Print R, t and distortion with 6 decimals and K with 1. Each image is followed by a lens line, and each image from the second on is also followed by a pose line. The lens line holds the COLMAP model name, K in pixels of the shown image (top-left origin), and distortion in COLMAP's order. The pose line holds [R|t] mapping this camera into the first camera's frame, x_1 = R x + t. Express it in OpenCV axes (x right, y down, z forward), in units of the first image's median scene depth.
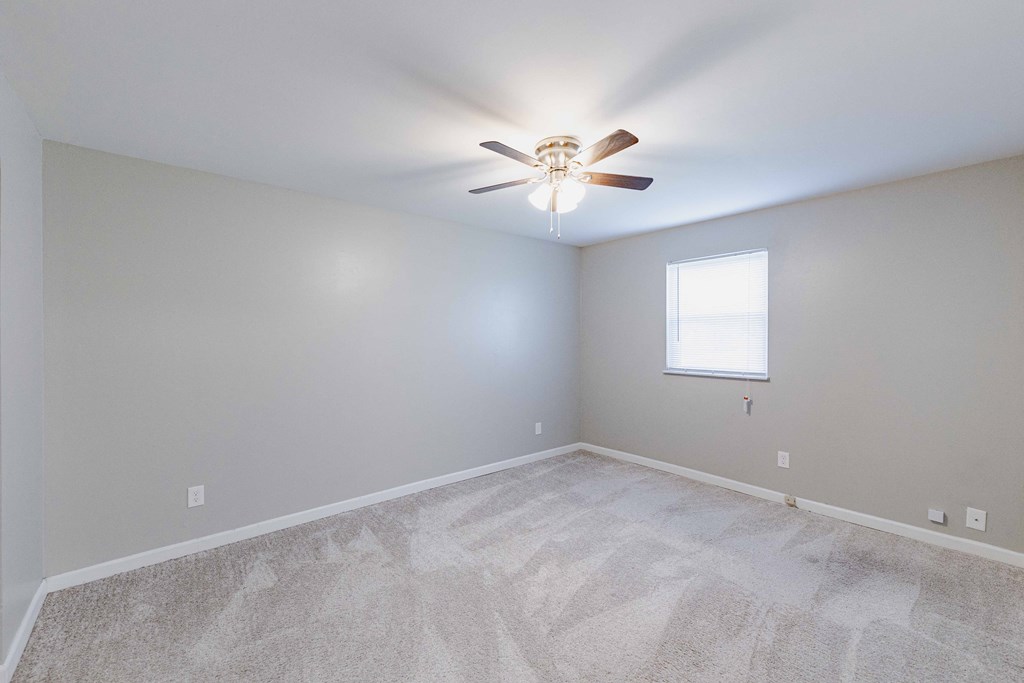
lens RADIAL K [[426.9, 0, 513.8], [0, 426.9, 348.3], [0, 0, 1]] dist [0.013406, -0.002198]
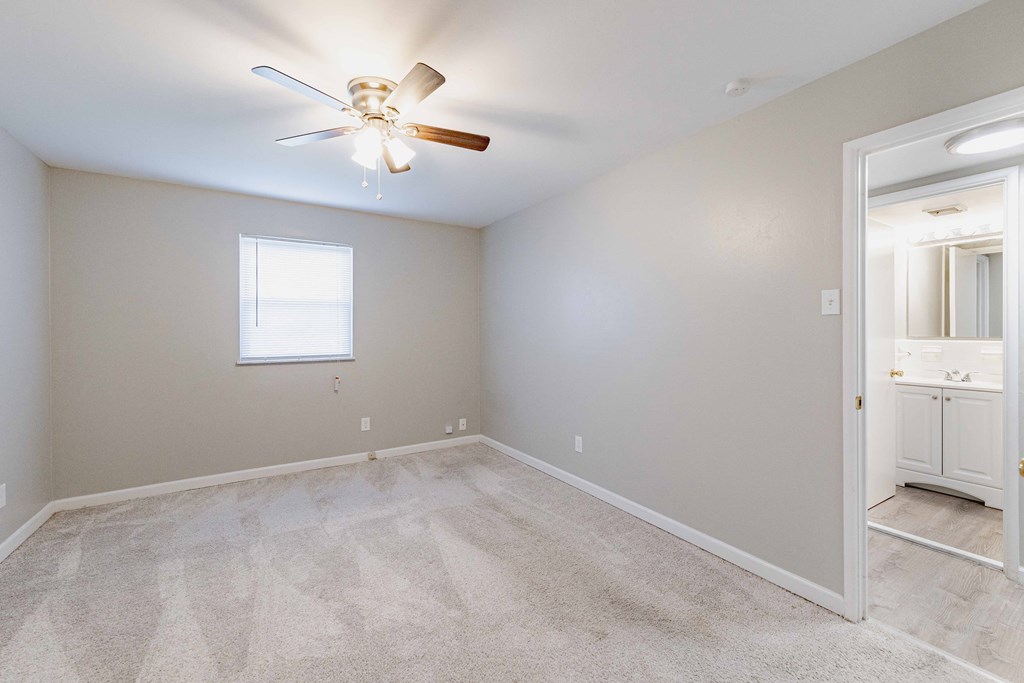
lens RADIAL K [[426.9, 0, 516.7], [0, 426.9, 340.1], [0, 0, 1]] dist [0.013406, -0.002198]
pose [[0.118476, -0.022175, 0.992709, -0.510609], [0.032297, 0.999308, 0.018468, 0.015287], [-0.992432, 0.029874, 0.119110, 0.431661]]
